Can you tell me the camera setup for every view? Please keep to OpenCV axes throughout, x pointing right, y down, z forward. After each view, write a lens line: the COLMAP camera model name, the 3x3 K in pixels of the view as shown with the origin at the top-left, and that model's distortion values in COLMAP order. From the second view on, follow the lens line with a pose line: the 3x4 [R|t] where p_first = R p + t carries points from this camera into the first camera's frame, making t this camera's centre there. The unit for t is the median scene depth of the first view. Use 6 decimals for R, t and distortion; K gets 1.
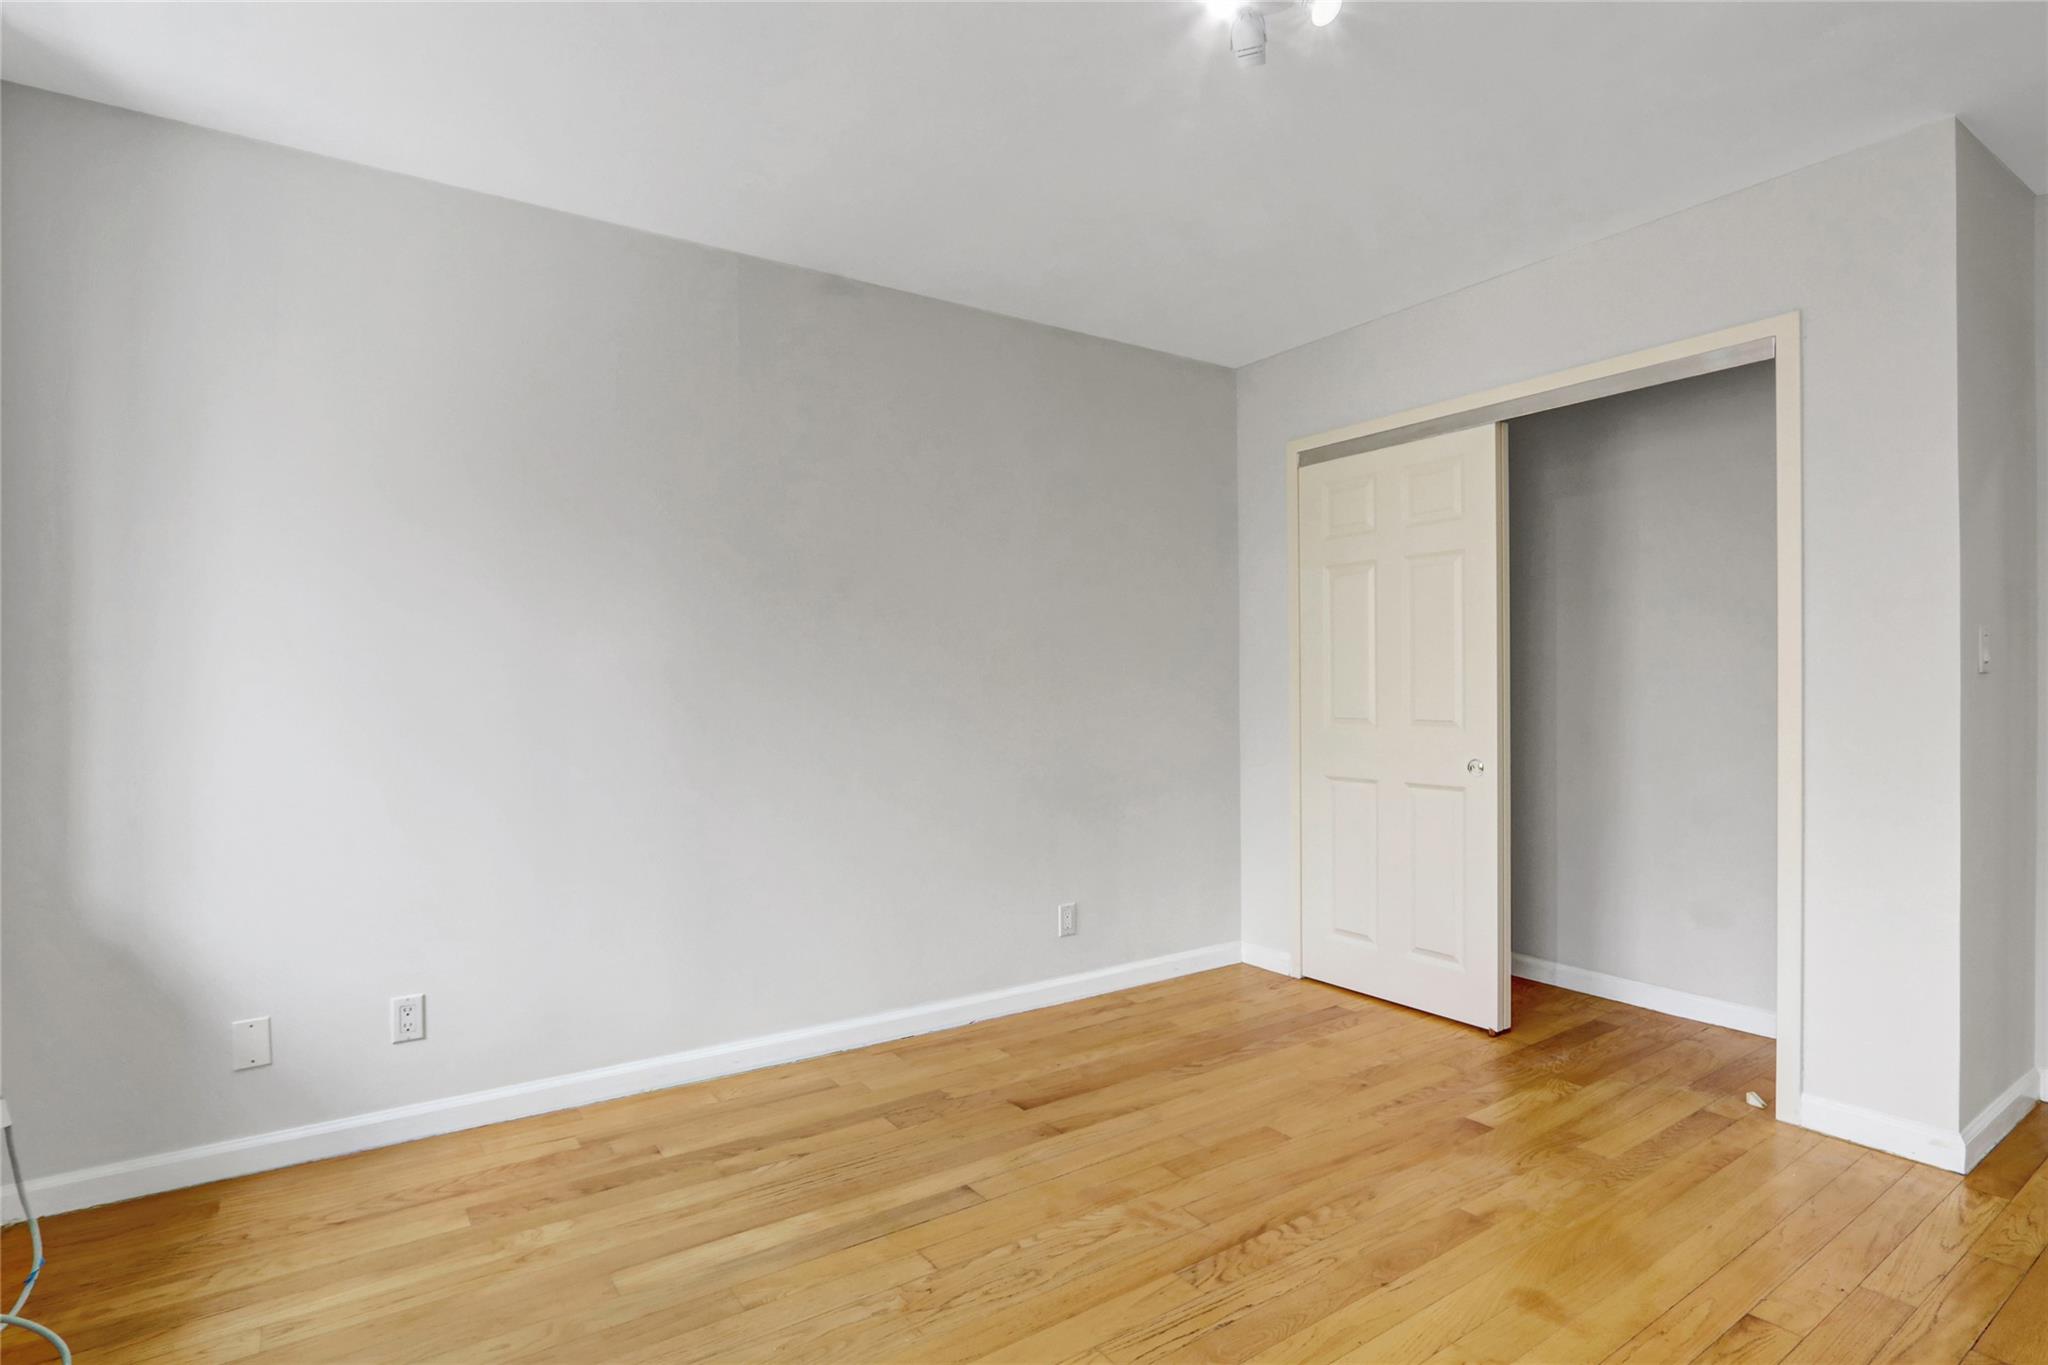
lens RADIAL K [[918.9, 0, 1024.0], [0, 918.9, 682.5], [0, 0, 1]] dist [-0.009107, -0.000231]
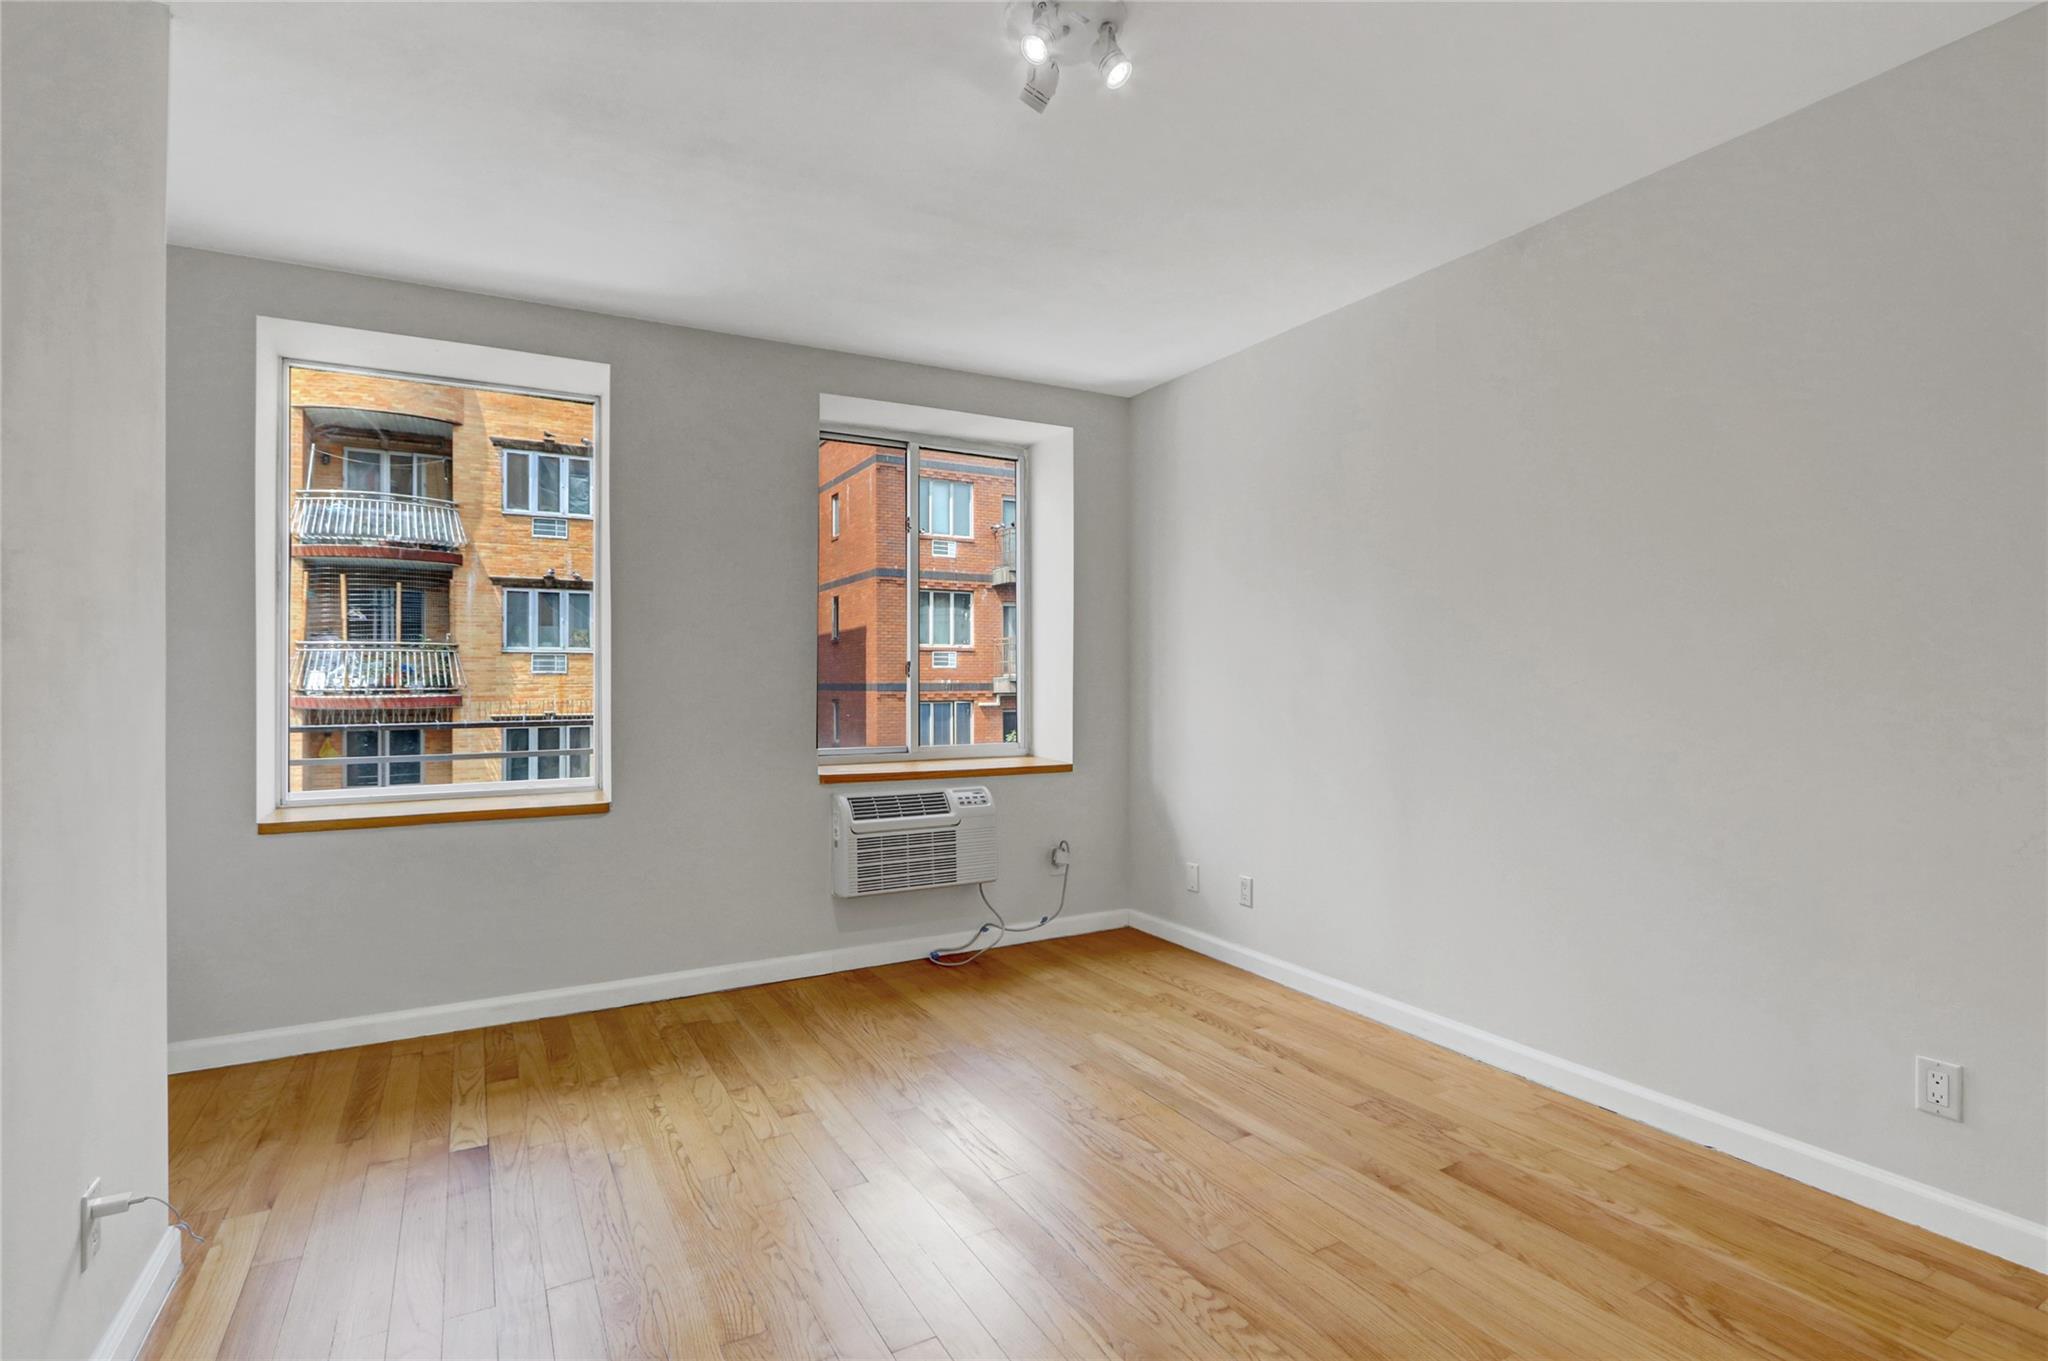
lens RADIAL K [[918.9, 0, 1024.0], [0, 918.9, 680.5], [0, 0, 1]] dist [-0.009107, -0.000231]
pose [[-0.006226, 0.005567, -0.999965, 0.899488], [0.003066, 0.999980, 0.005548, -0.000143], [0.999976, -0.003032, -0.006243, 0.643646]]
